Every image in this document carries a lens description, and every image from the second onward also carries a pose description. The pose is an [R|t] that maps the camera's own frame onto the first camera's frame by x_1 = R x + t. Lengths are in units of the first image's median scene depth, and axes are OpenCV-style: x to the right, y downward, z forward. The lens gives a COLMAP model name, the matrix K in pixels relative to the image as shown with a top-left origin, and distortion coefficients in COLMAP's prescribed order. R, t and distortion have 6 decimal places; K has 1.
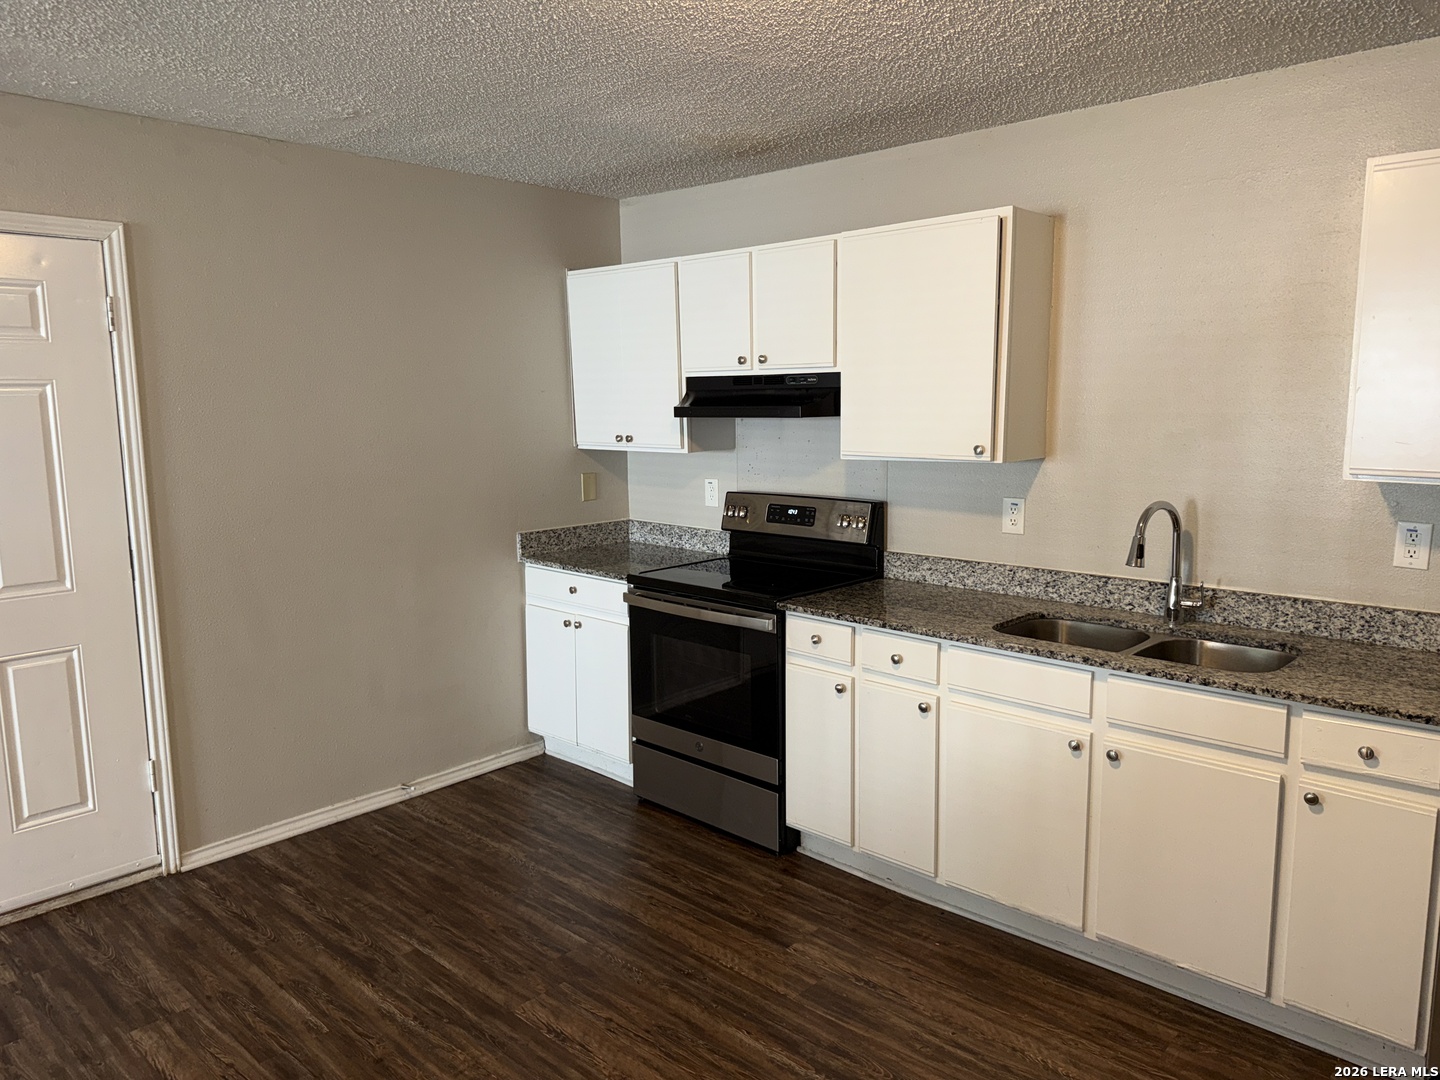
lens RADIAL K [[1009.0, 0, 714.7], [0, 1009.0, 546.0], [0, 0, 1]] dist [0.137876, -0.188905]
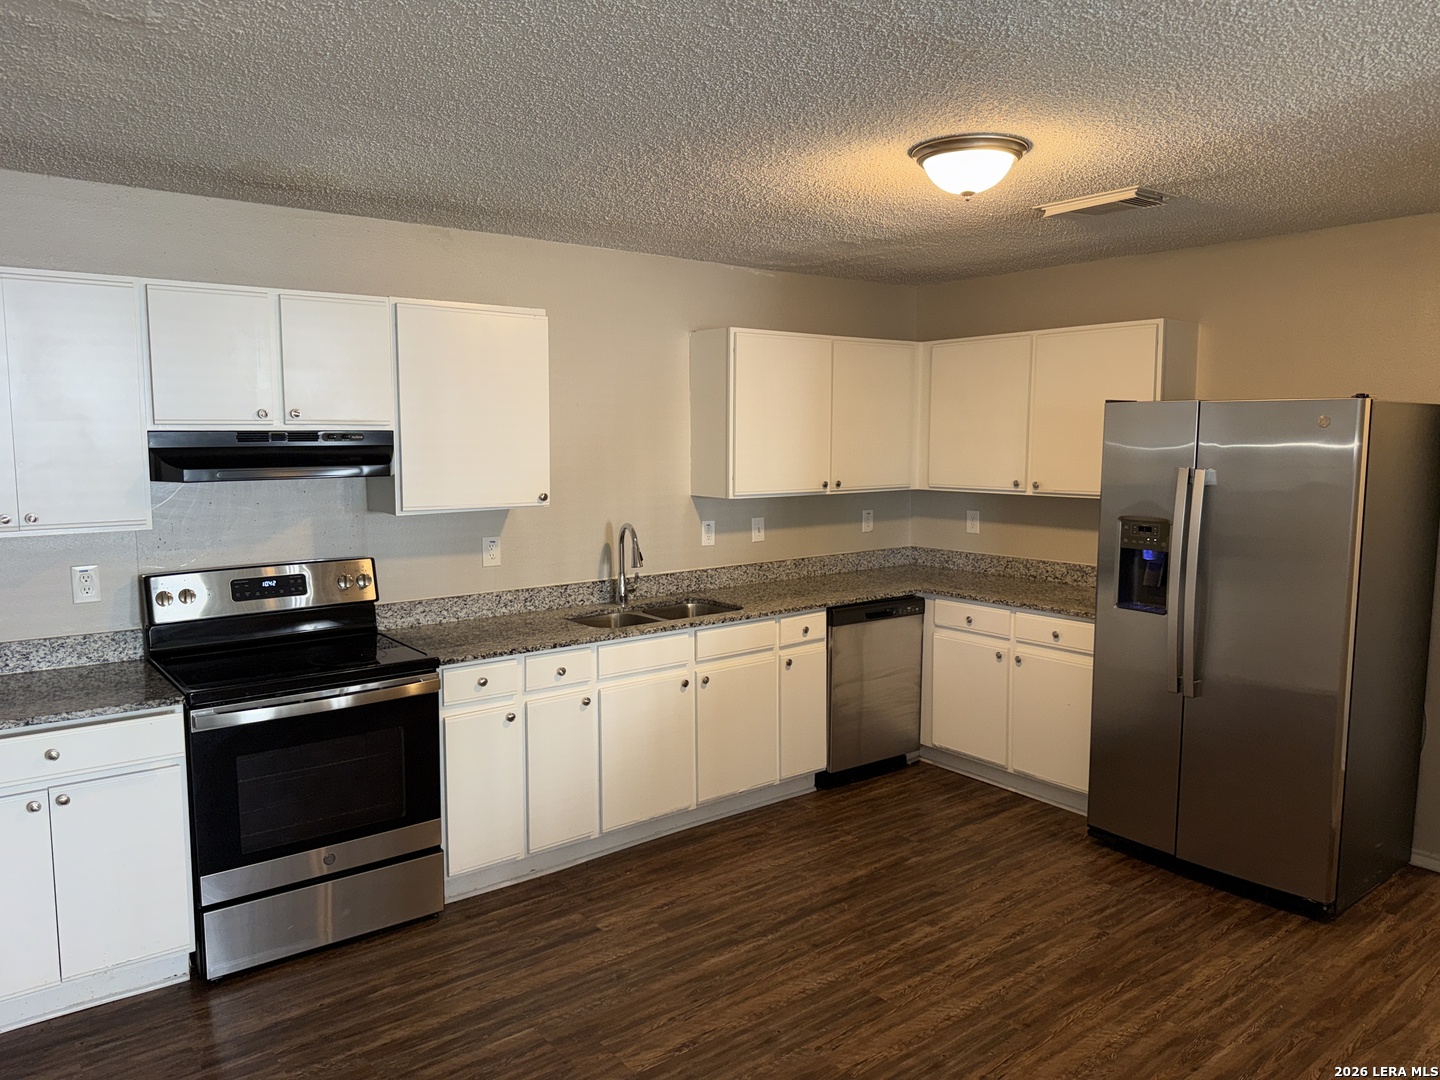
lens RADIAL K [[1009.0, 0, 714.7], [0, 1009.0, 546.0], [0, 0, 1]] dist [0.137876, -0.188905]
pose [[0.171783, -0.103423, 0.979691, -0.919307], [0.147326, 0.985987, 0.078255, -0.099283], [-0.974056, 0.130891, 0.184613, 0.557170]]
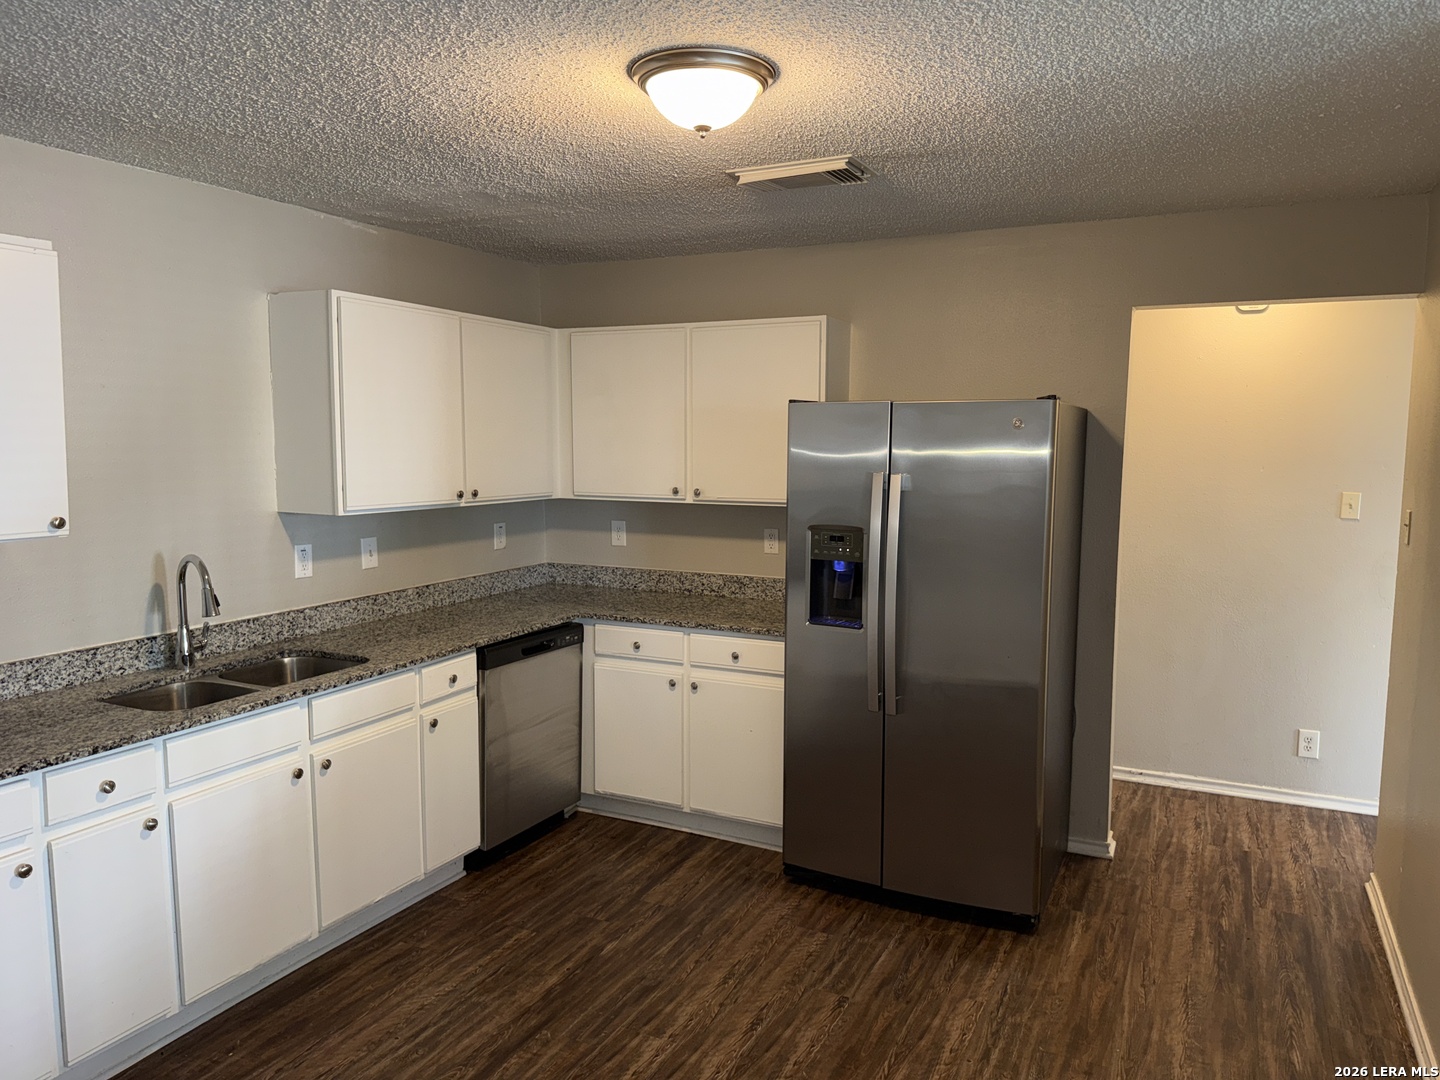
lens RADIAL K [[1022.3, 0, 721.0], [0, 1022.3, 545.4], [0, 0, 1]] dist [0.042981, -0.058077]
pose [[-0.271225, -0.098290, 0.957484, -0.683460], [0.141439, 0.979903, 0.140657, -0.116010], [-0.952067, 0.173575, -0.251873, 0.683165]]
